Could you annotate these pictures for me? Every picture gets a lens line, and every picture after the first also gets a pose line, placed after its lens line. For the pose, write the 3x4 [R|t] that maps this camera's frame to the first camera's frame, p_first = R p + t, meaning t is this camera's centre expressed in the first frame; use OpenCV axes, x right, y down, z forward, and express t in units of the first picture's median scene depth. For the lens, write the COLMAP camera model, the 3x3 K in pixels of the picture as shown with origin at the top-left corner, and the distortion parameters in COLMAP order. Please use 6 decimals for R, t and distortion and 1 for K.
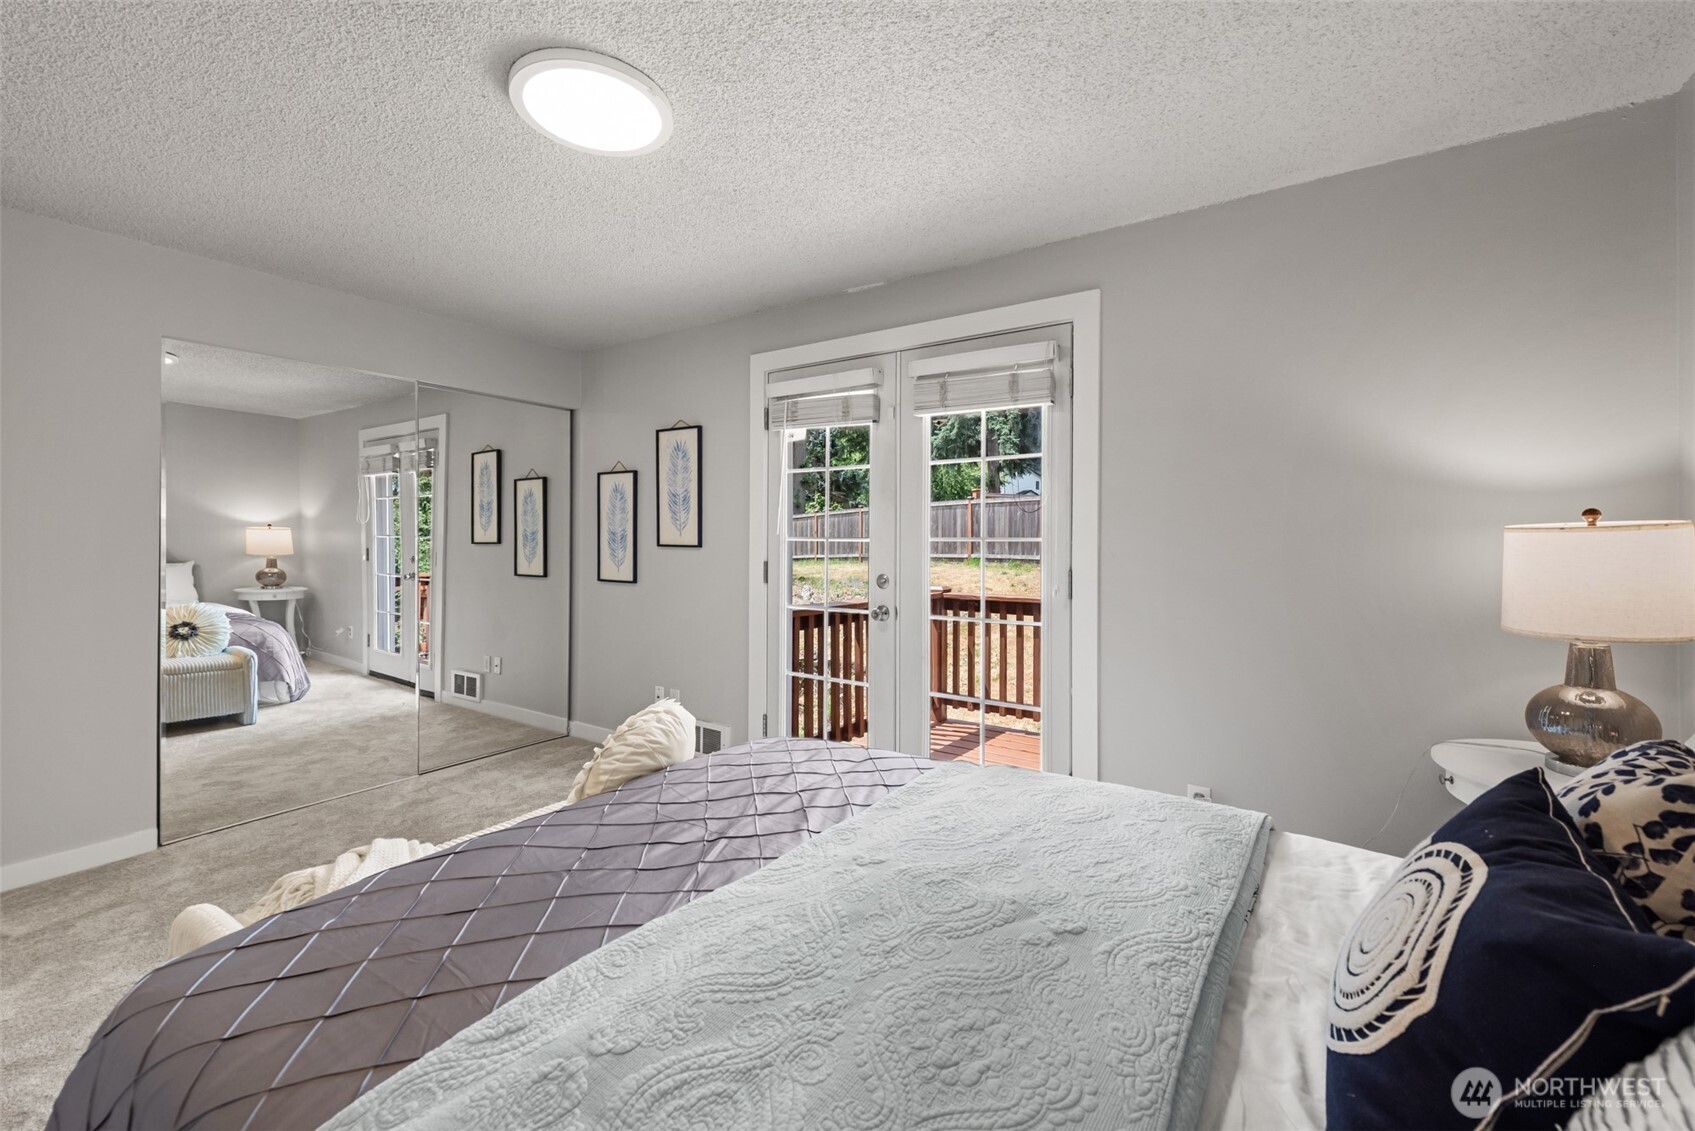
lens RADIAL K [[659.4, 0, 803.2], [0, 659.4, 531.9], [0, 0, 1]] dist [-0.003323, -0.000705]
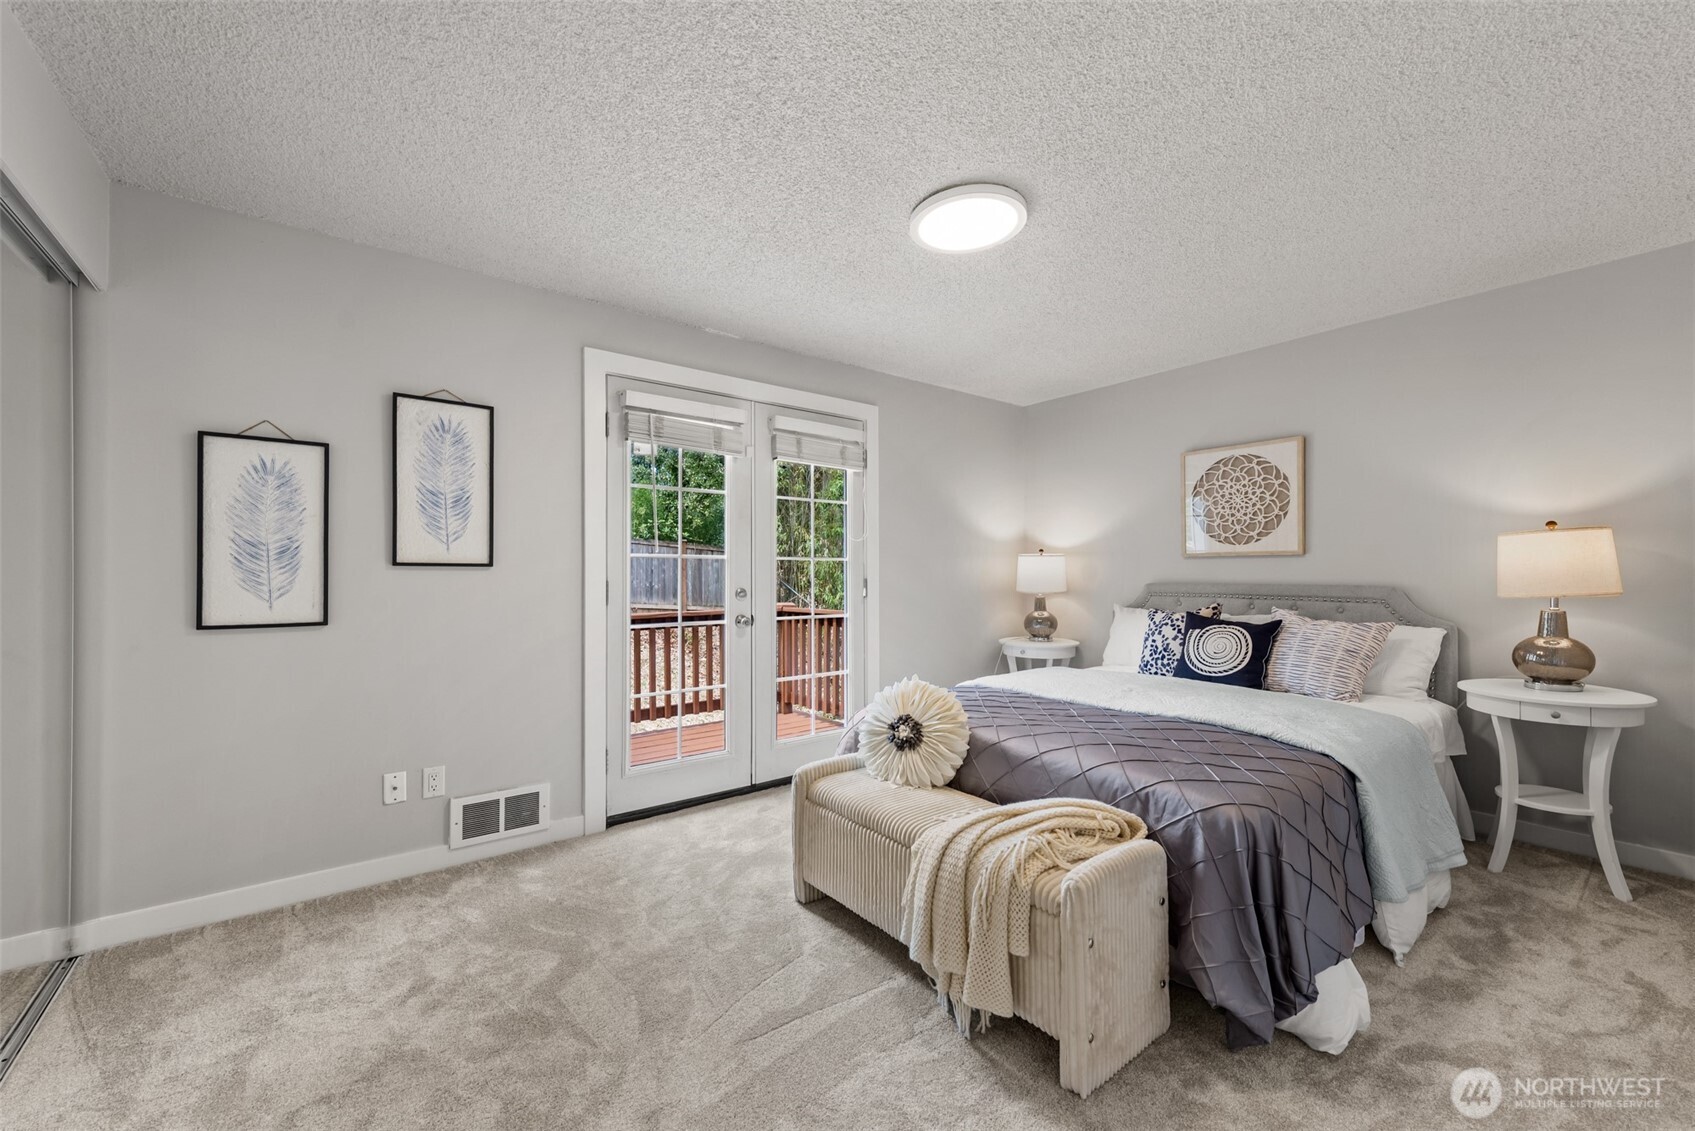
lens RADIAL K [[659.4, 0, 852.5], [0, 659.4, 568.1], [0, 0, 1]] dist [-0.003323, -0.000705]
pose [[0.313682, 0.001948, 0.949526, -0.866973], [-0.007053, 0.999975, 0.000279, 0.025831], [-0.949502, -0.006784, 0.313688, 0.416890]]
